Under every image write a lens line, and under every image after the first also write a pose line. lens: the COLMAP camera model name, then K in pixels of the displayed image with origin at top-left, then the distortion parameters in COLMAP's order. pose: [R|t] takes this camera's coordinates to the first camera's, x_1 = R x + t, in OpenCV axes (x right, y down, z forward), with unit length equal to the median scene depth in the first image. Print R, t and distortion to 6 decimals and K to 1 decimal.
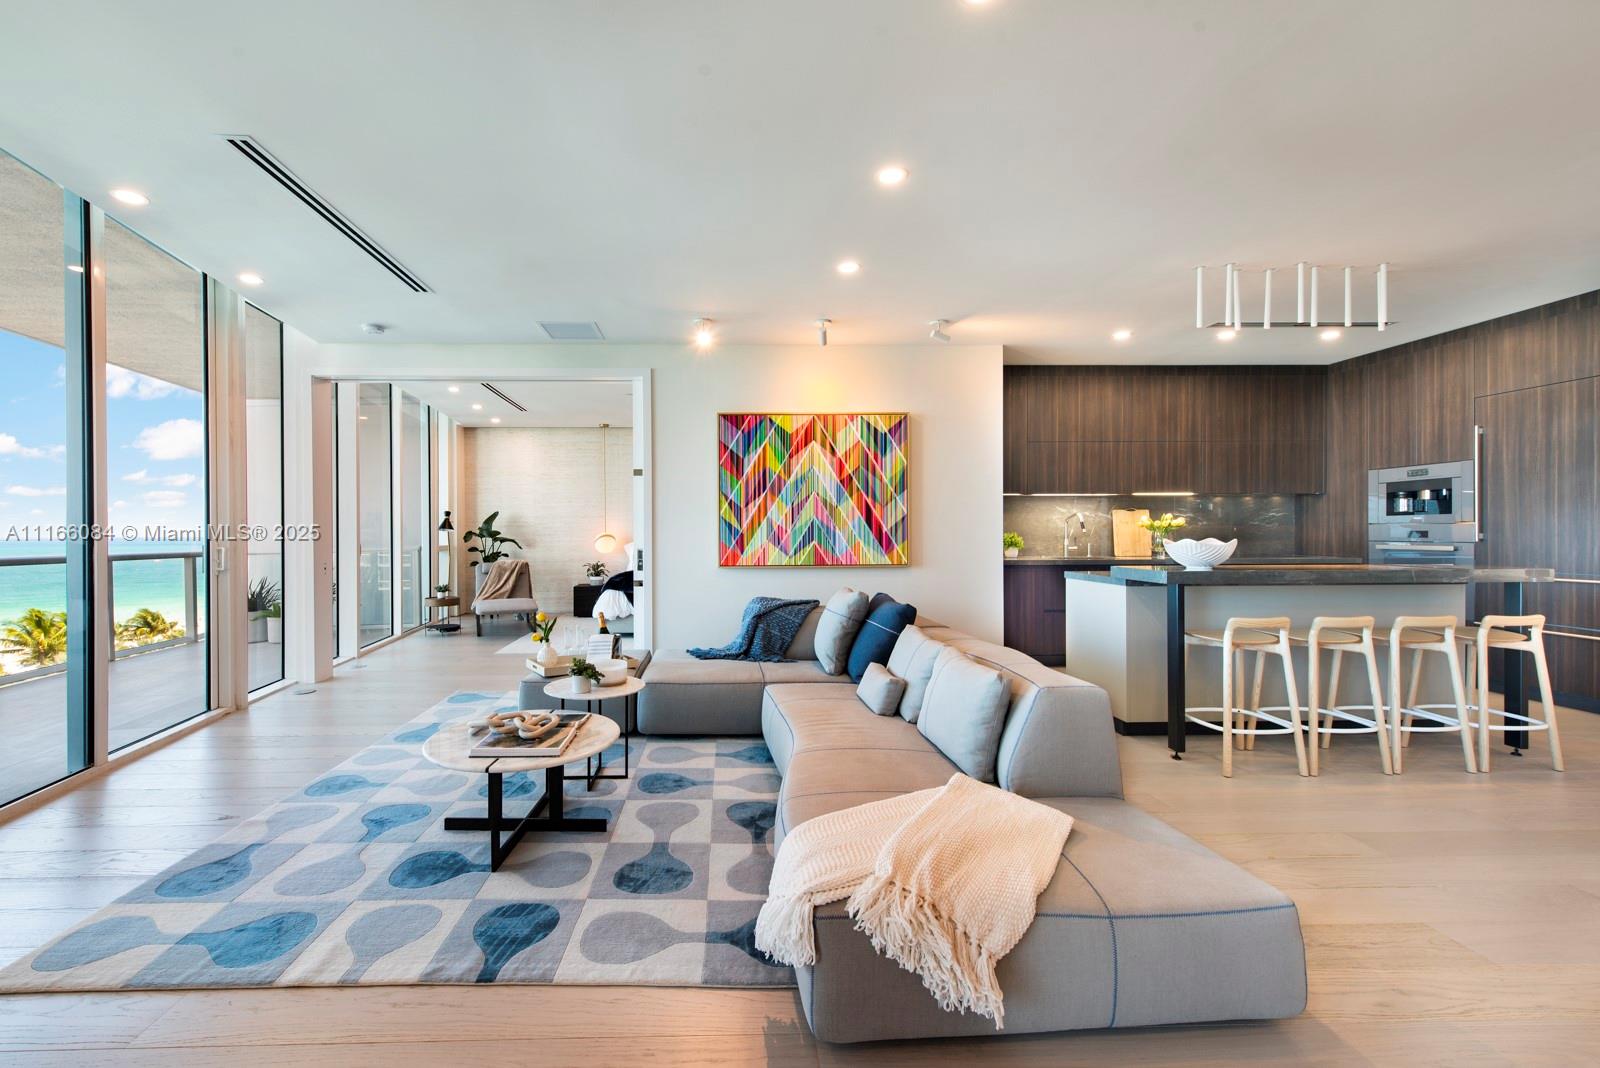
lens RADIAL K [[615.7, 0, 763.7], [0, 615.7, 537.3], [0, 0, 1]] dist [0.006011, -0.000170]
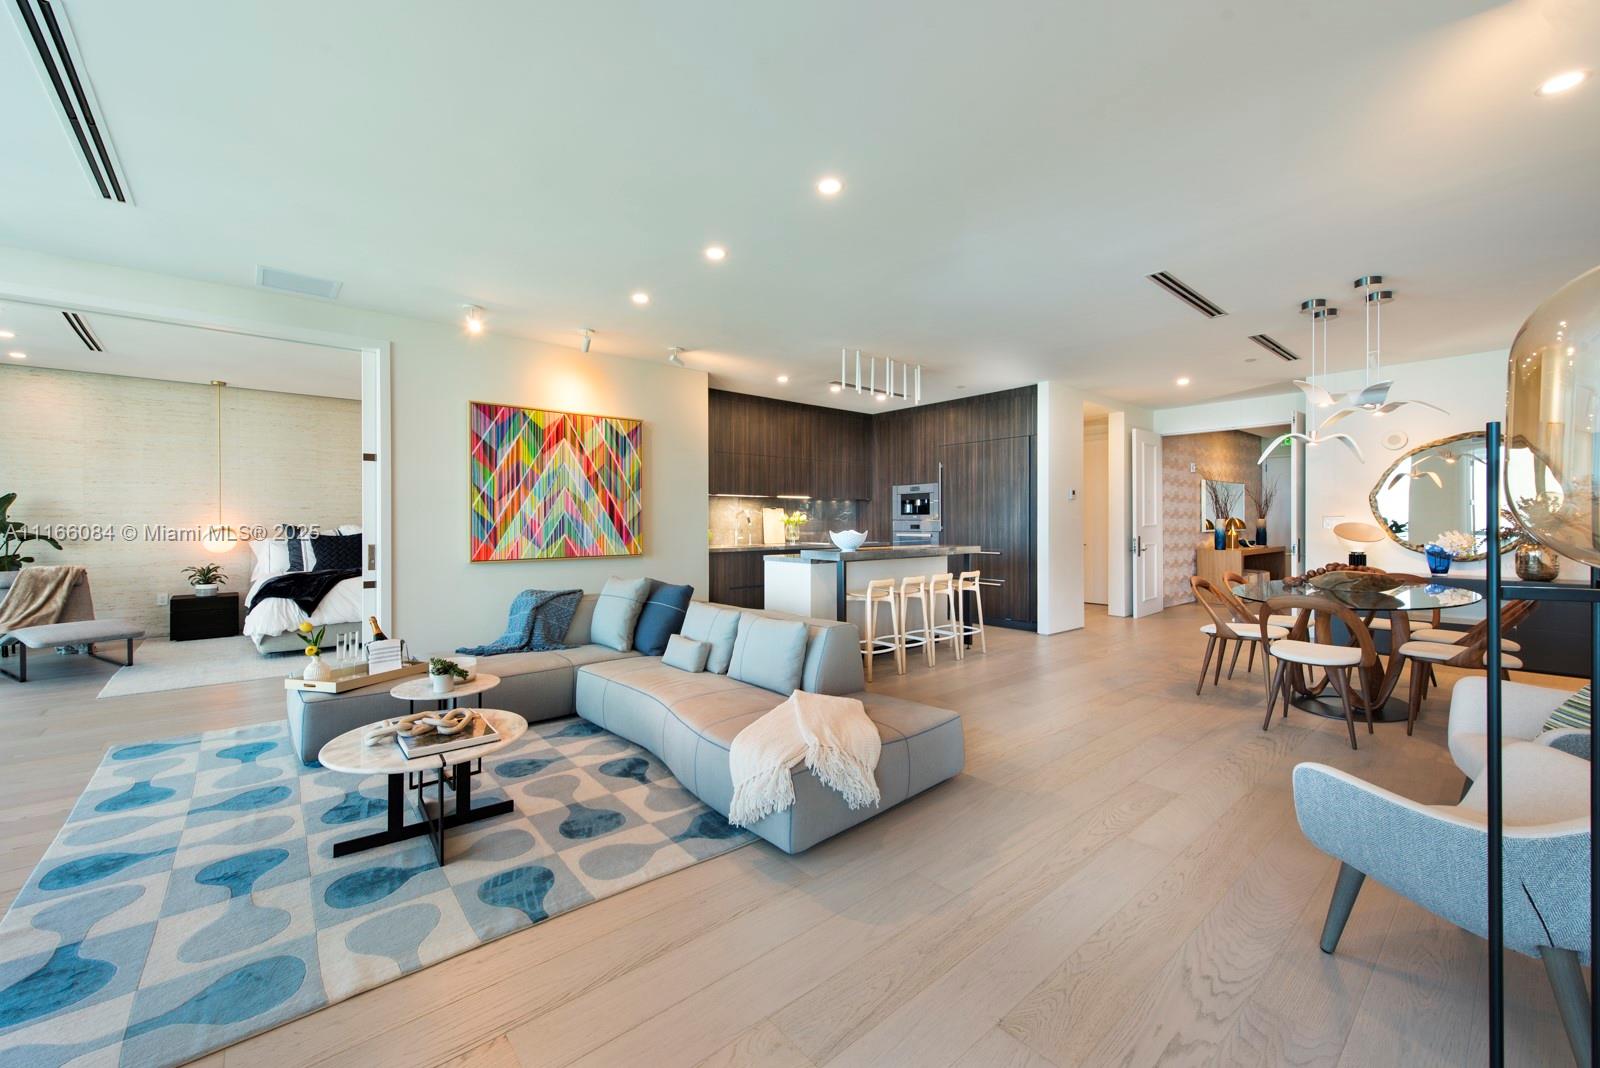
lens RADIAL K [[702.9, 0, 754.3], [0, 702.9, 529.4], [0, 0, 1]] dist [0.000360, -0.000097]
pose [[0.756965, -0.003909, 0.653444, -0.483170], [0.003368, 0.999992, 0.002081, -0.003853], [-0.653447, 0.000625, 0.756972, -0.119361]]
